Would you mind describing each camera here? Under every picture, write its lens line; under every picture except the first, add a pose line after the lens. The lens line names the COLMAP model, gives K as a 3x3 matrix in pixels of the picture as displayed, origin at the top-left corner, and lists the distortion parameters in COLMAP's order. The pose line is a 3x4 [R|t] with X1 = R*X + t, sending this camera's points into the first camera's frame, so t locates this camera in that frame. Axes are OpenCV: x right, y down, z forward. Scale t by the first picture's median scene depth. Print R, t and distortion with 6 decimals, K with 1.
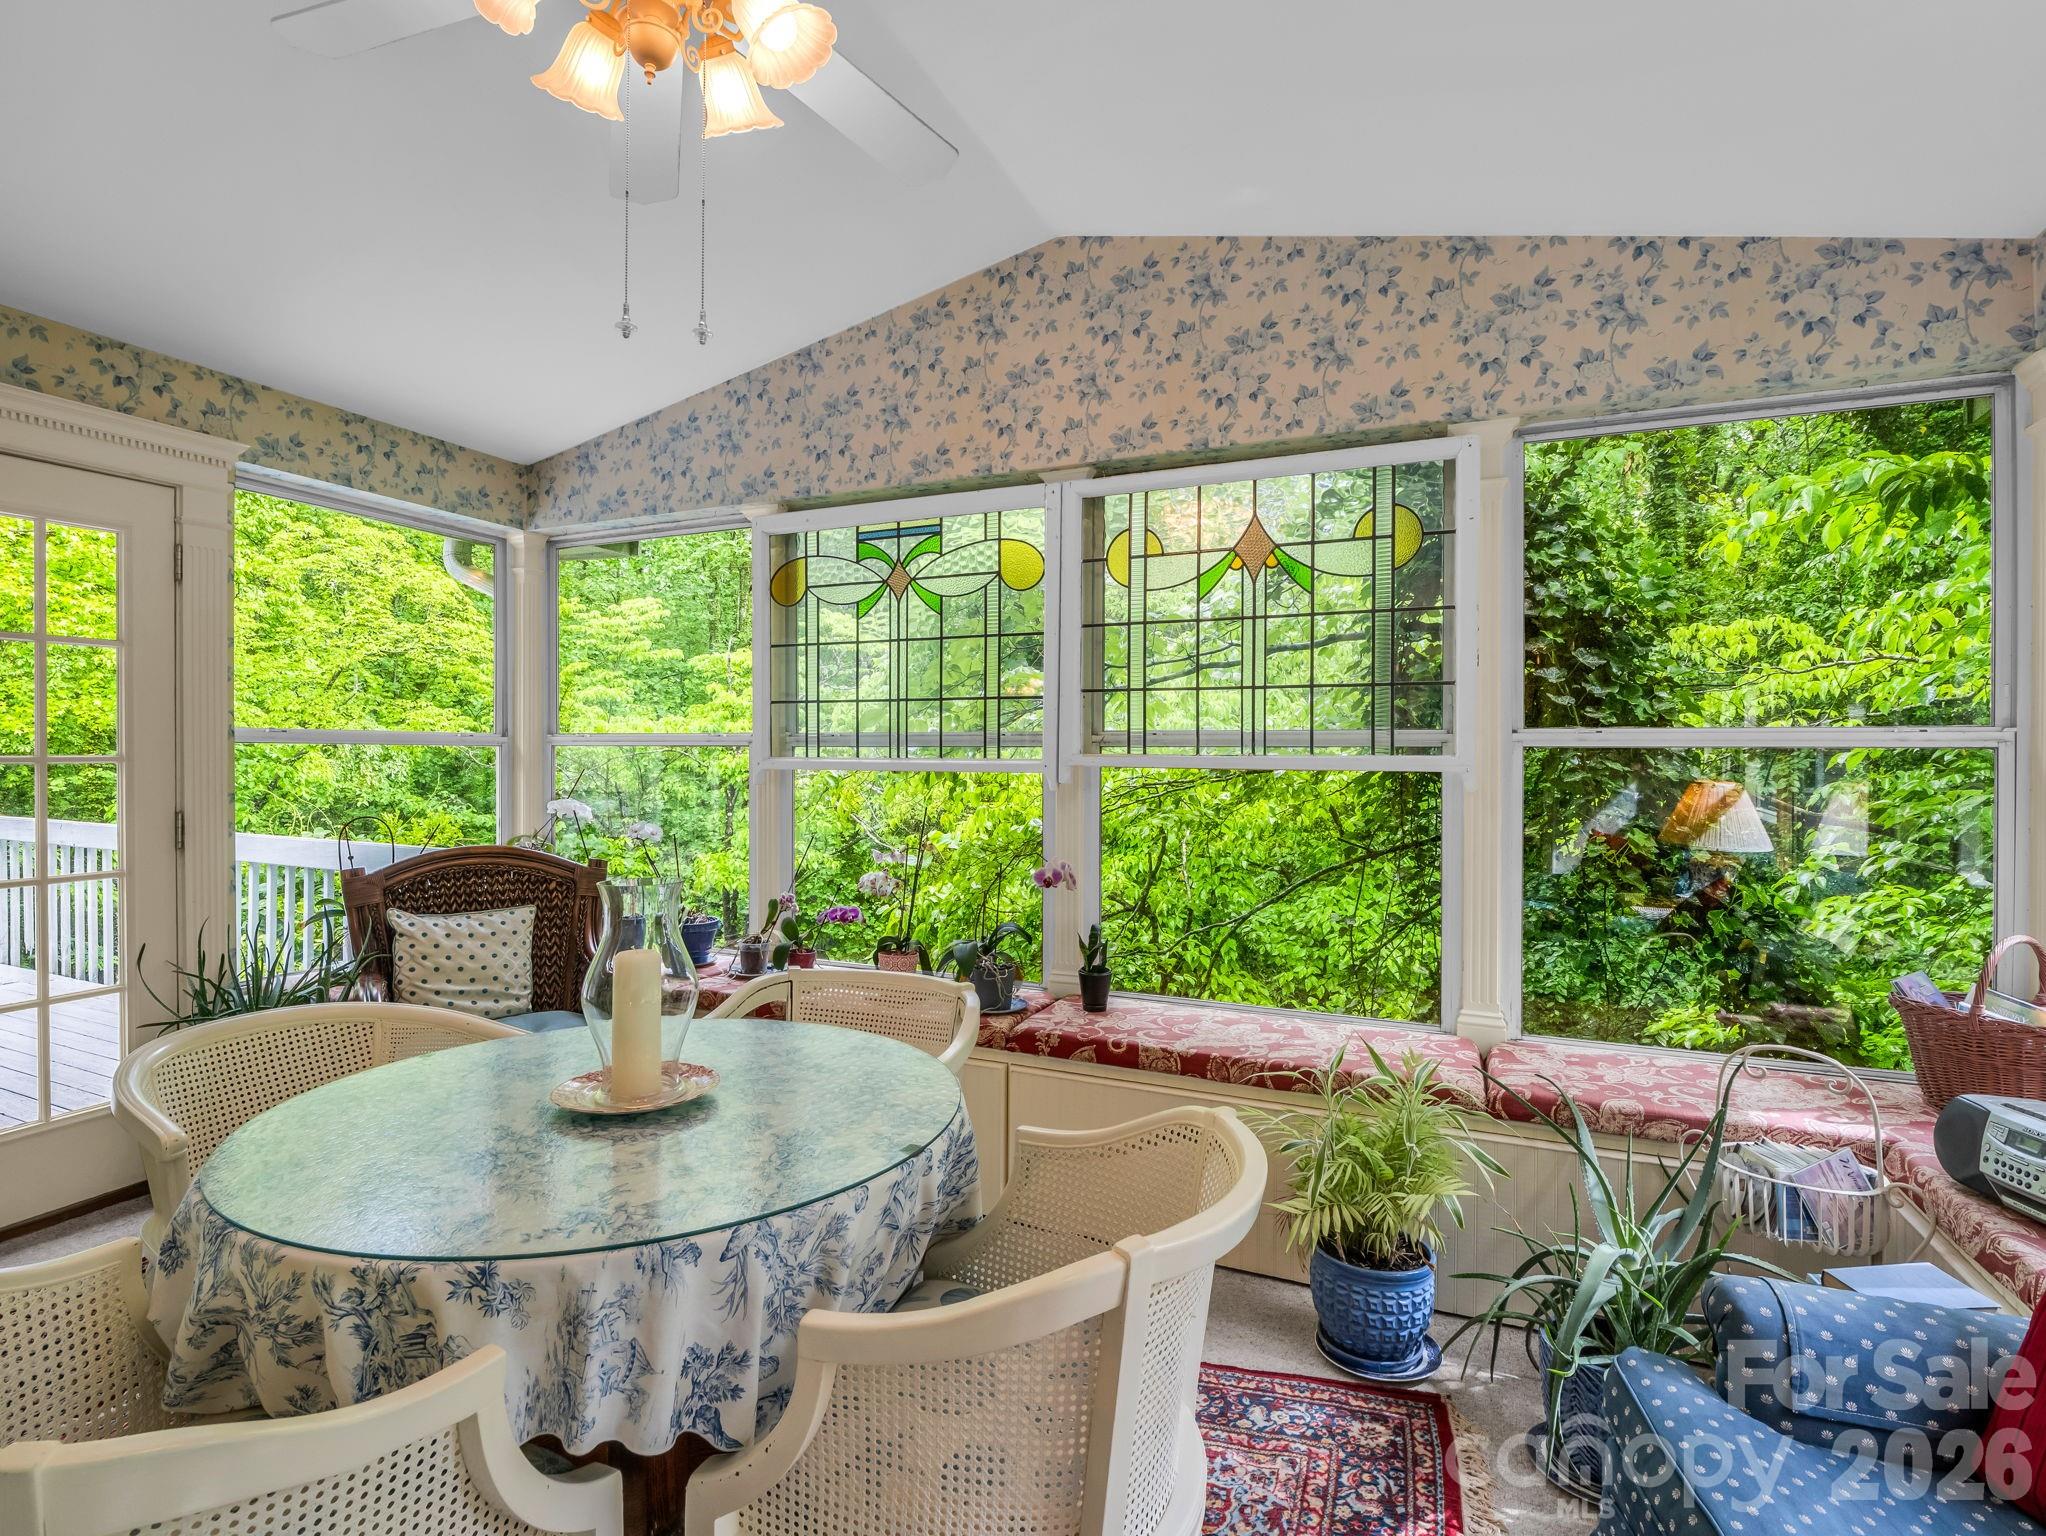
lens RADIAL K [[1037.2, 0, 1023.0], [0, 1037.2, 768.0], [0, 0, 1]] dist [-0.017021, 0.000145]
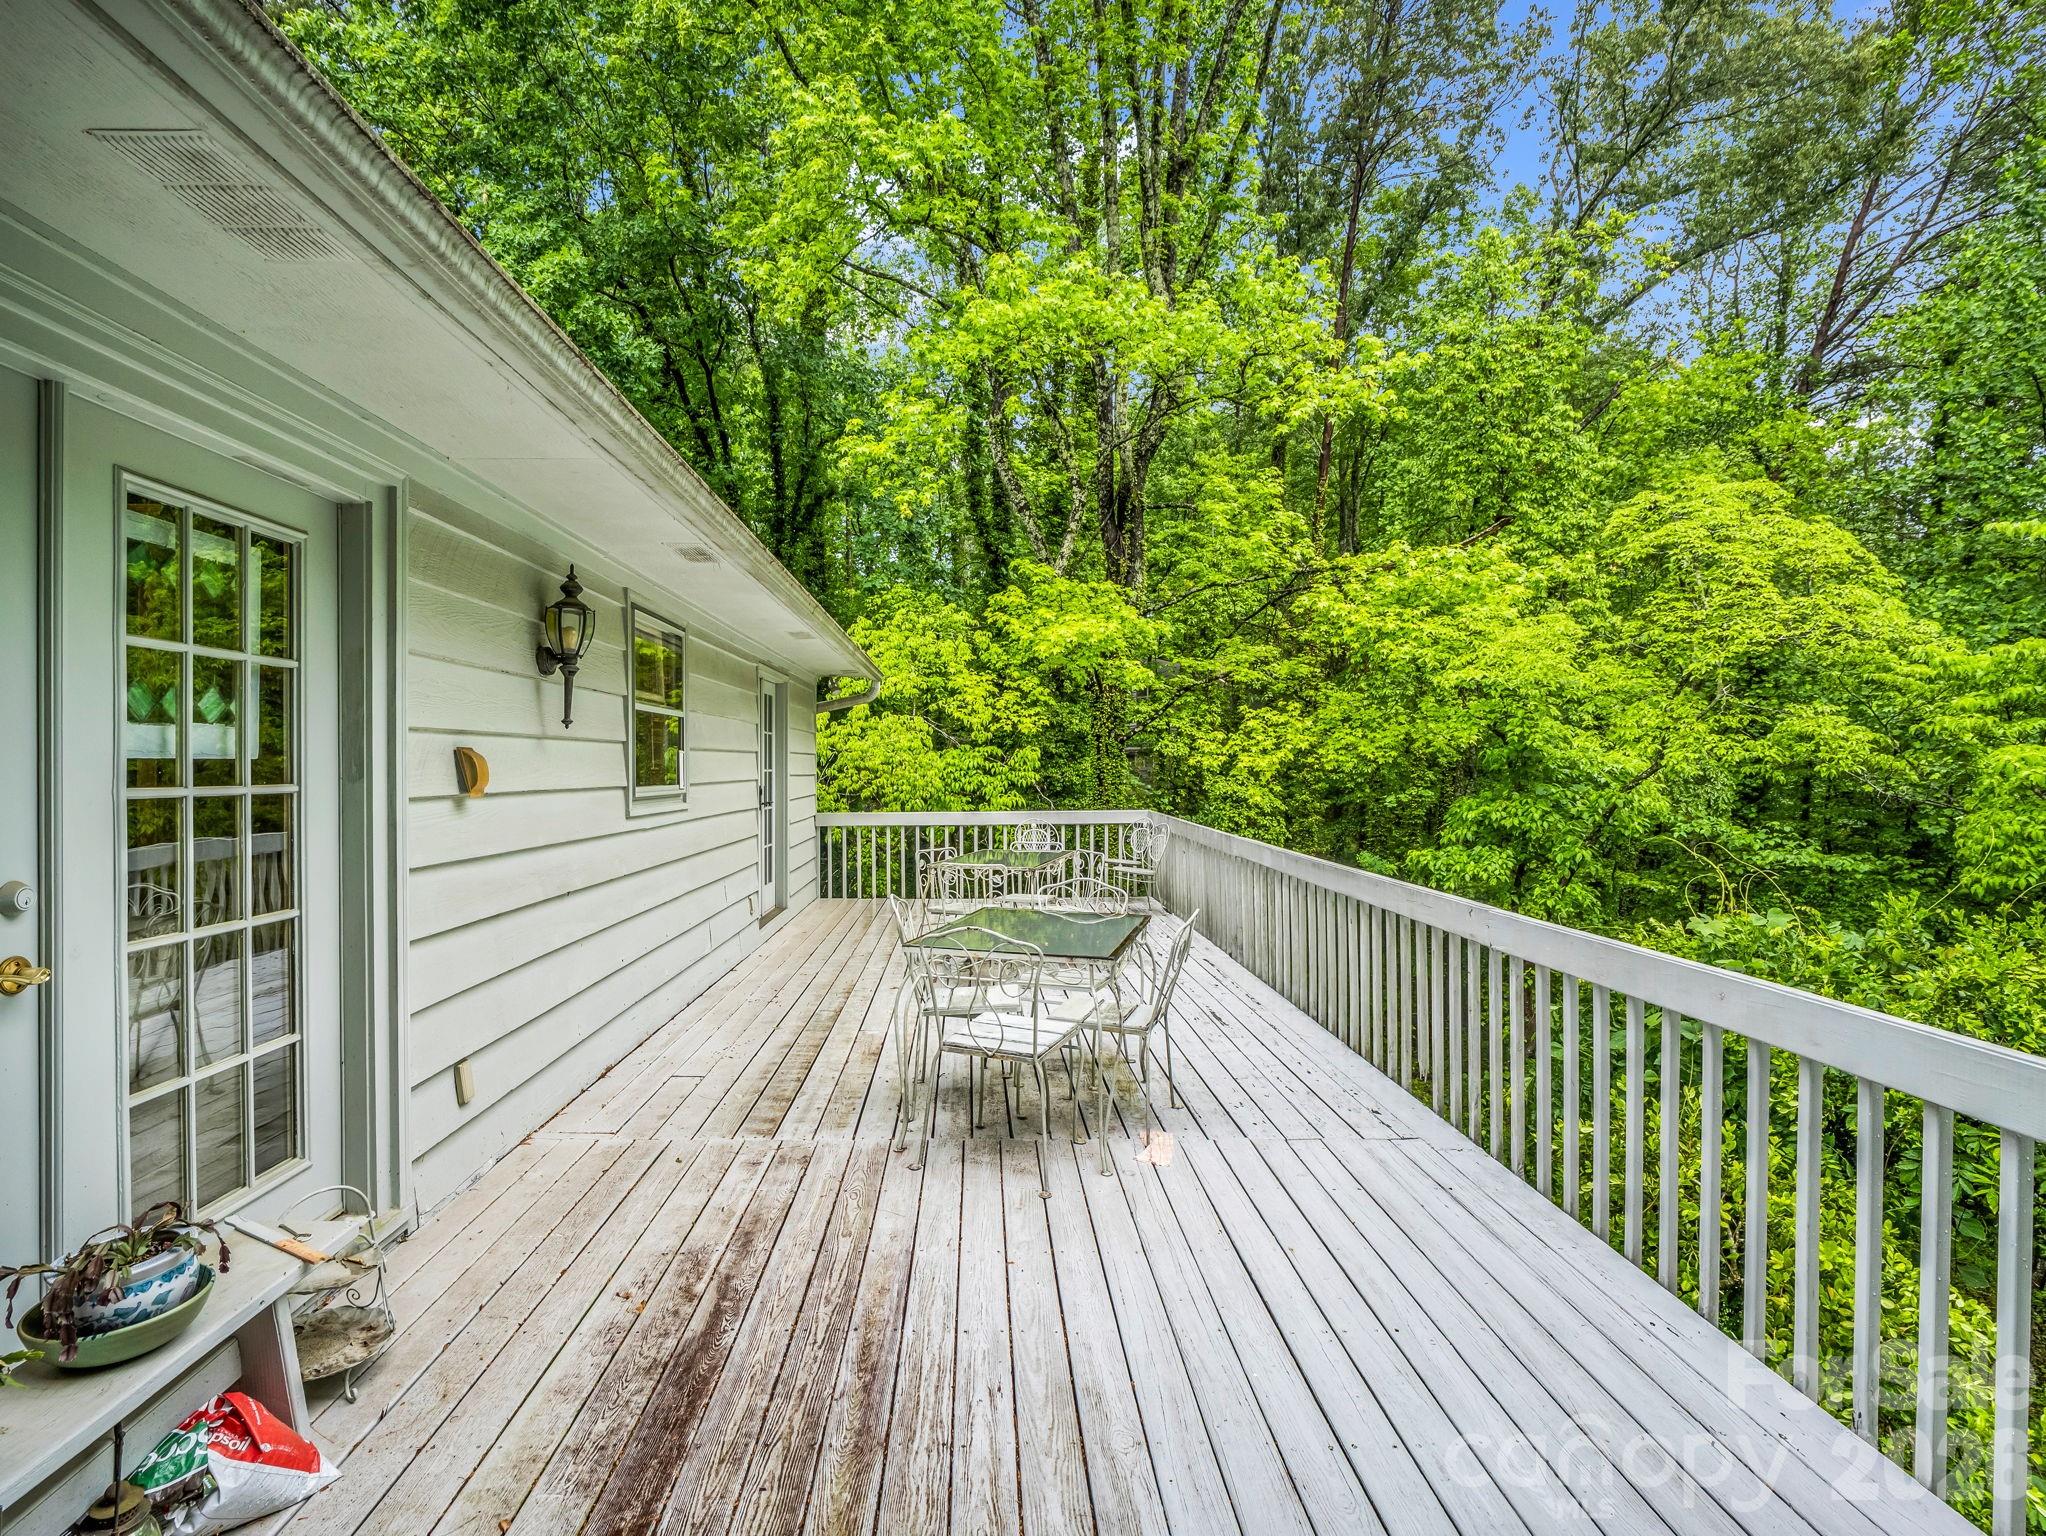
lens RADIAL K [[1037.2, 0, 1023.0], [0, 1037.2, 768.0], [0, 0, 1]] dist [-0.017021, 0.000145]
pose [[0.463458, -0.007683, -0.886085, -0.218452], [-0.005978, 0.999913, -0.011797, -0.011278], [0.886099, 0.010765, 0.463372, 0.201928]]
